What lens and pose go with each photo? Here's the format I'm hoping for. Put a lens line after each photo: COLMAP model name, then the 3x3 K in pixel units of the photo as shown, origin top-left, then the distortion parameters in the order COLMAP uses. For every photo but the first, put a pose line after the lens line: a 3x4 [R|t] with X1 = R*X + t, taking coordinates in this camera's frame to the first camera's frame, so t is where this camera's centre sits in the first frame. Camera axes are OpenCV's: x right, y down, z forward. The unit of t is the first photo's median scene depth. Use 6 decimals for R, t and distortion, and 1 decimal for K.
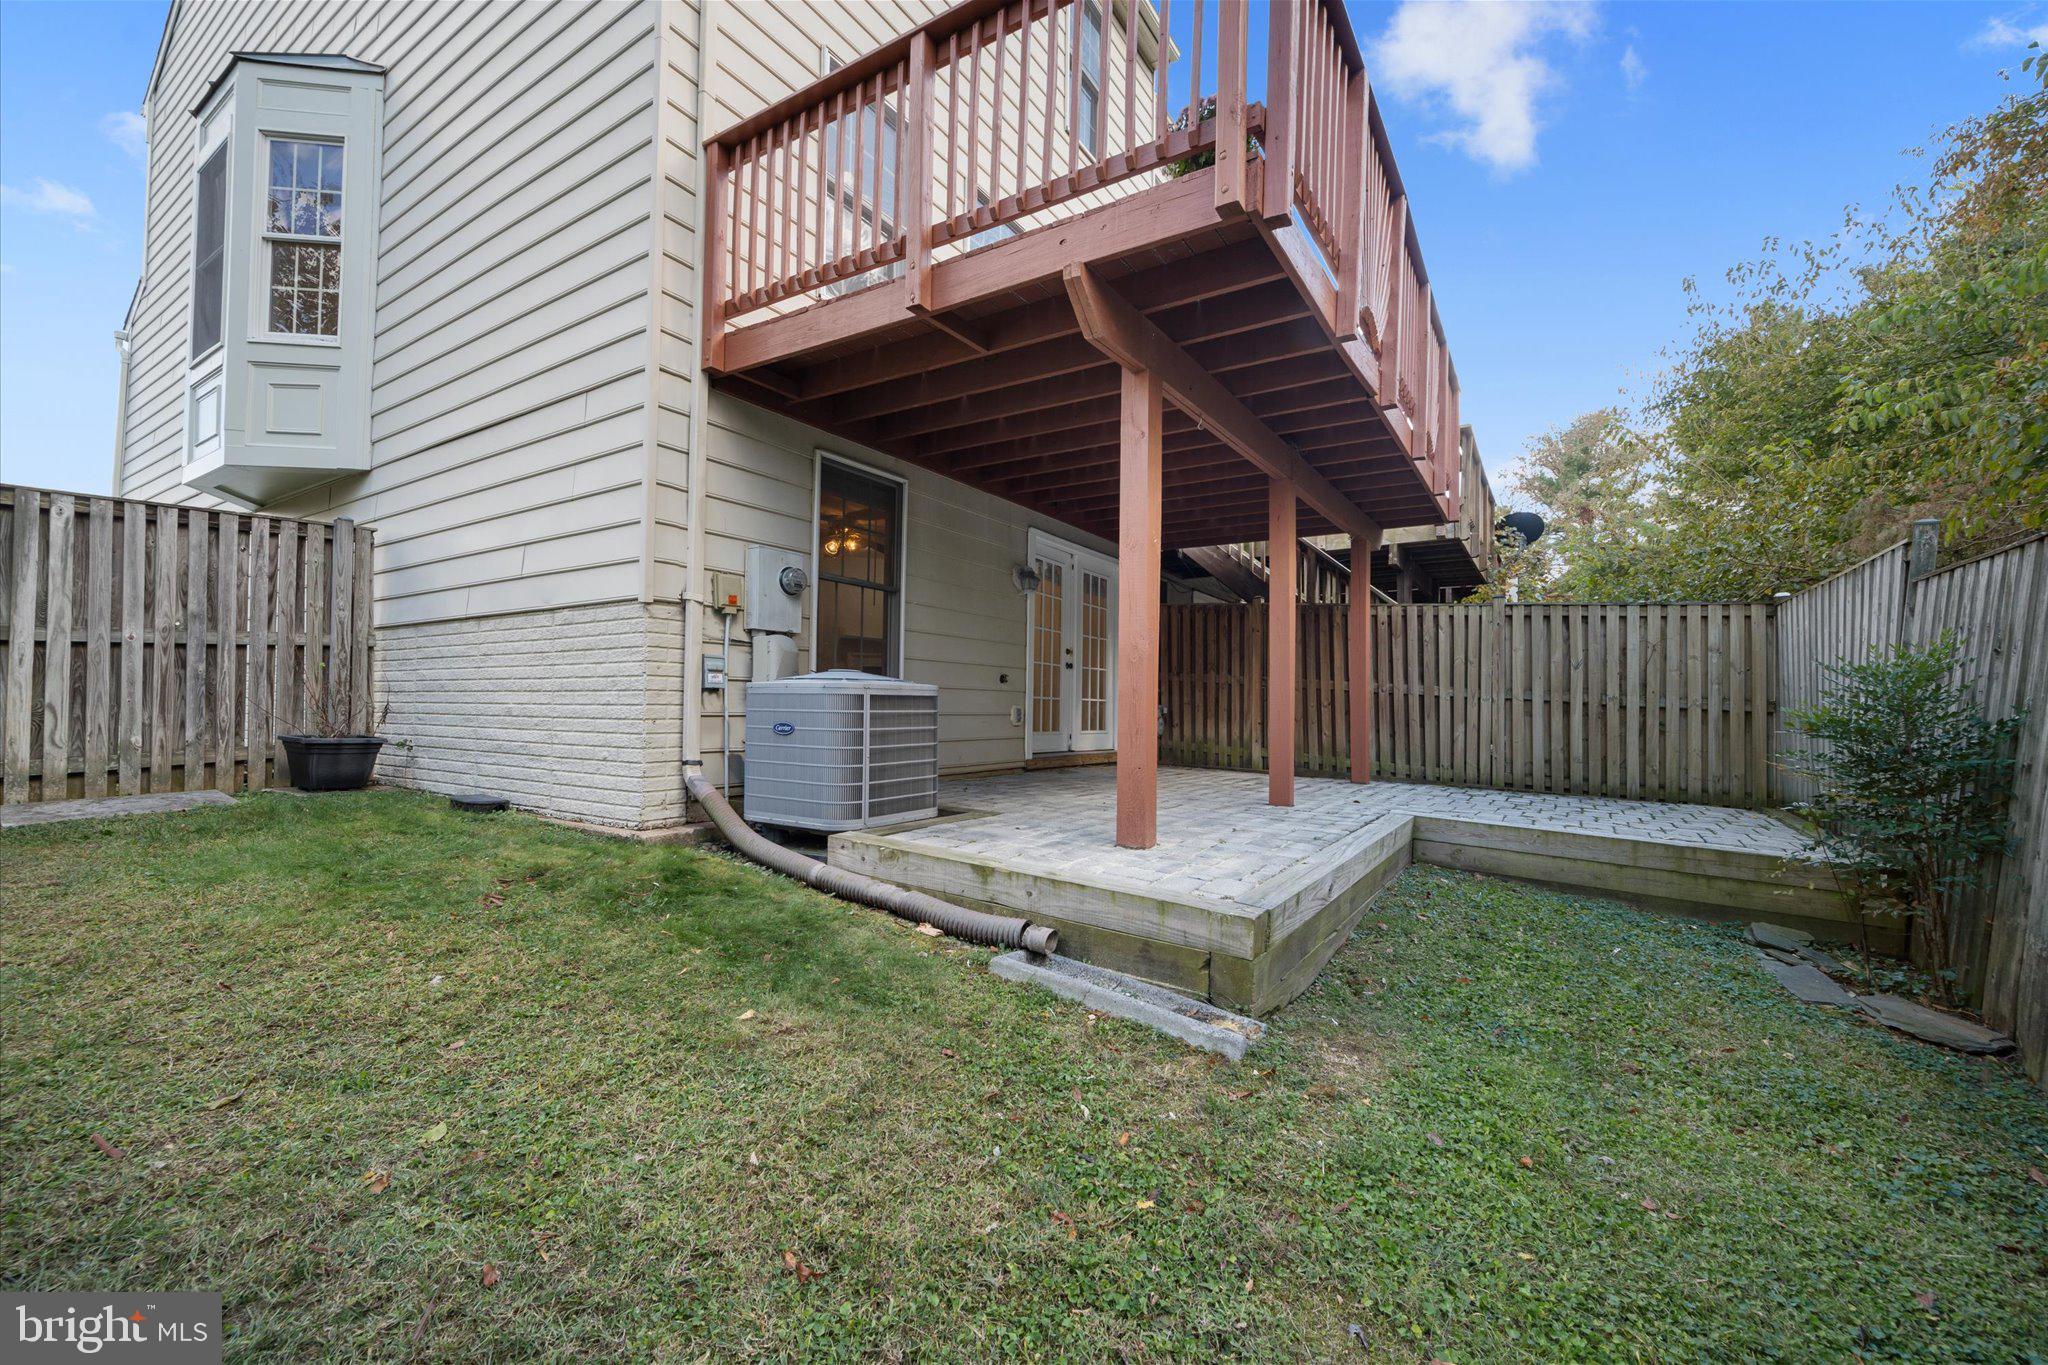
lens RADIAL K [[830.6, 0, 1015.4], [0, 830.6, 695.9], [0, 0, 1]] dist [0.002745, -0.000741]
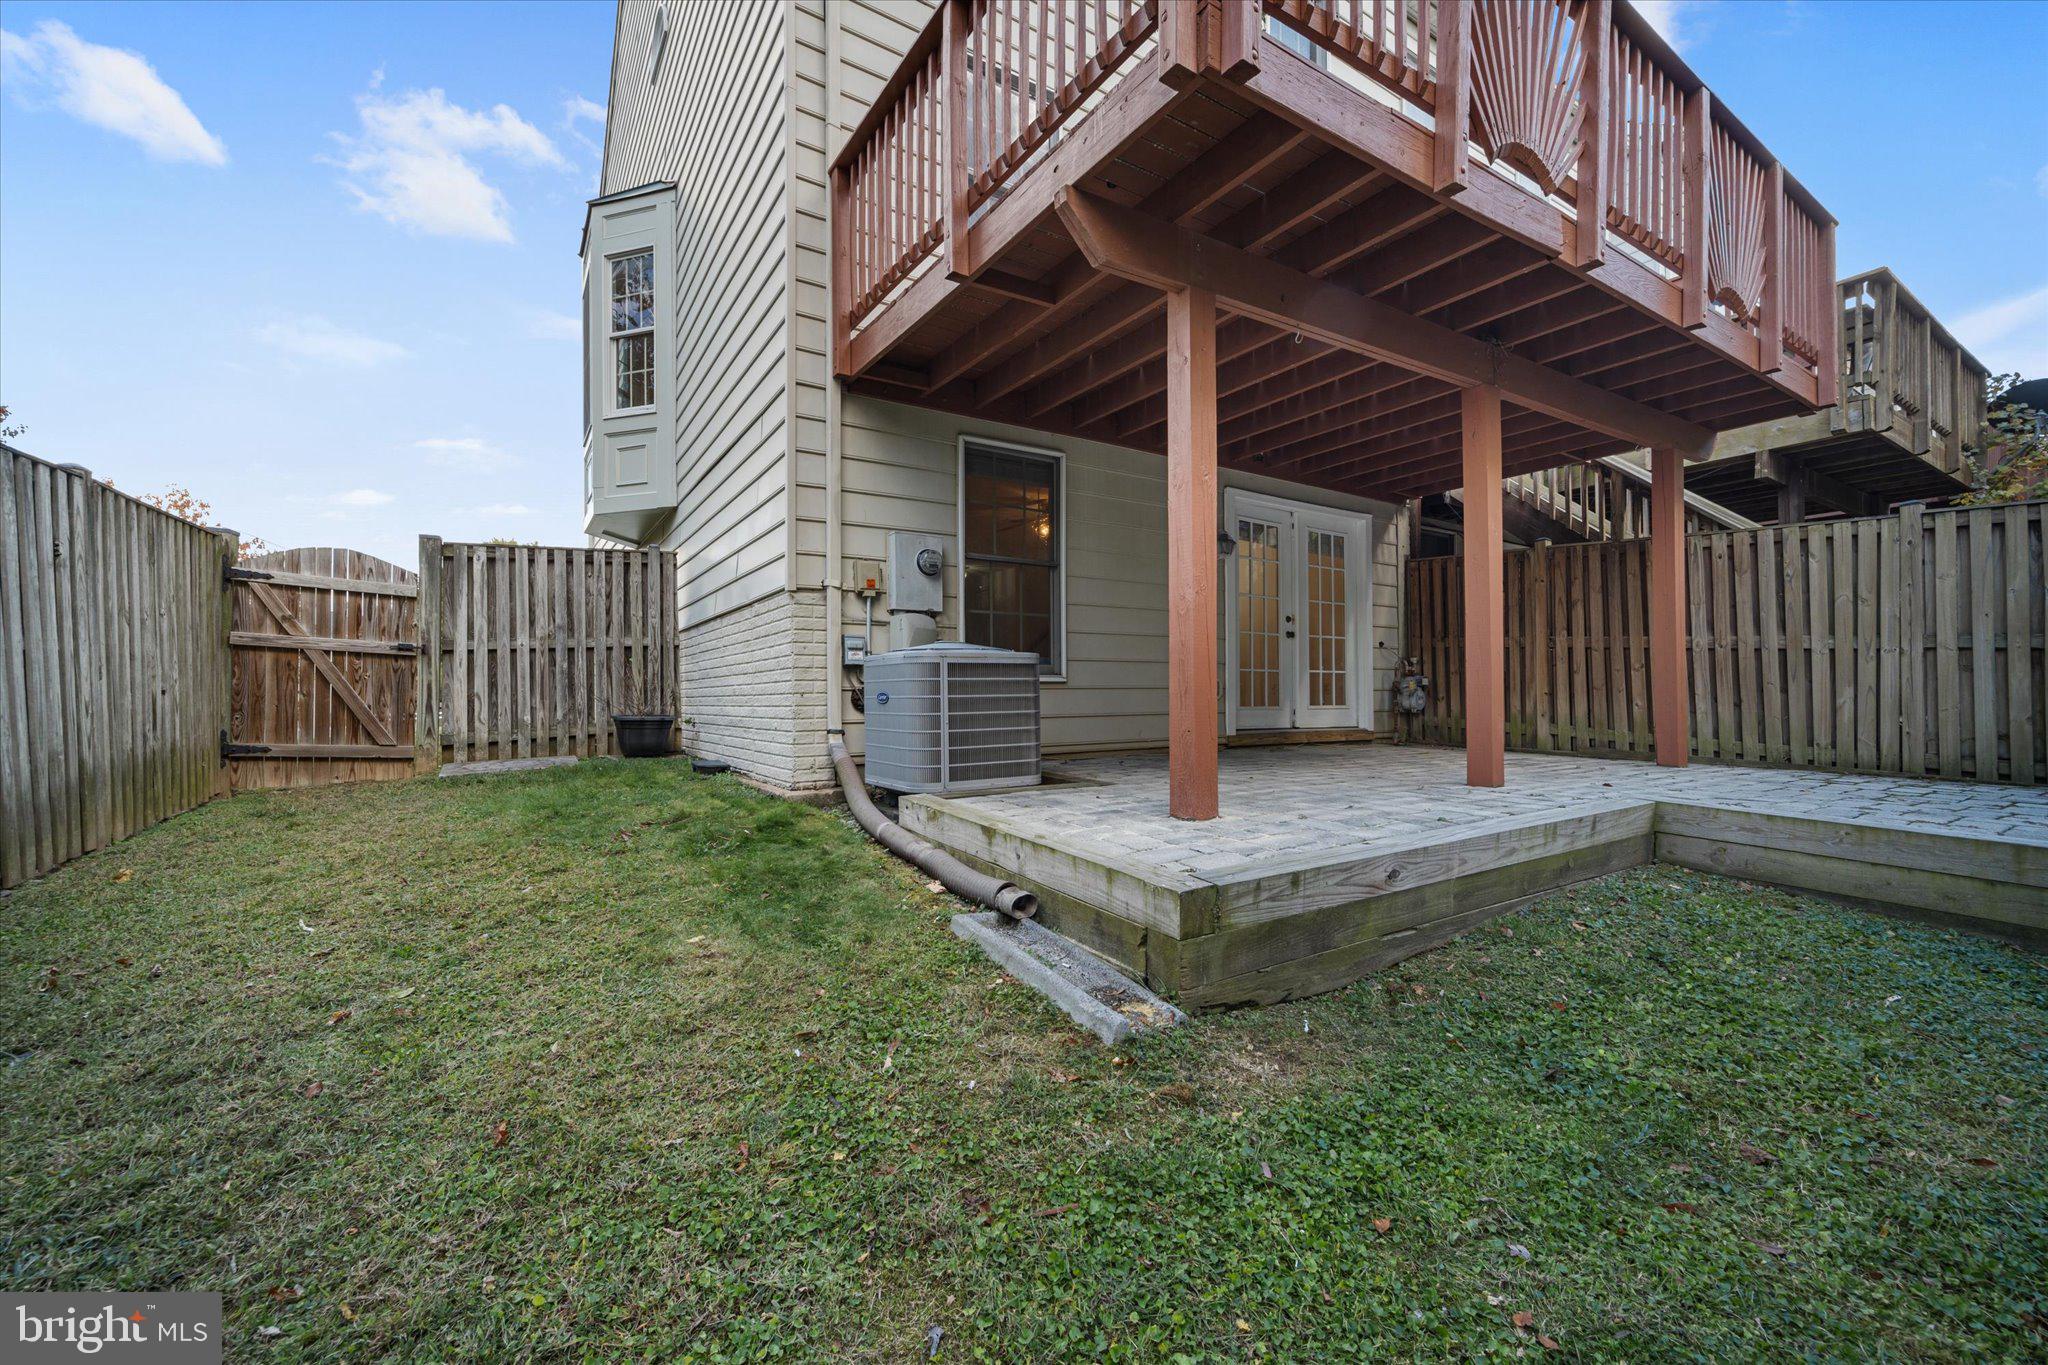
lens RADIAL K [[830.6, 0, 1074.2], [0, 830.6, 705.0], [0, 0, 1]] dist [0.002745, -0.000741]
pose [[0.912933, -0.019116, -0.407661, 0.357042], [0.026337, 0.999580, 0.012108, 0.038767], [0.407258, -0.021791, 0.913053, 0.109603]]
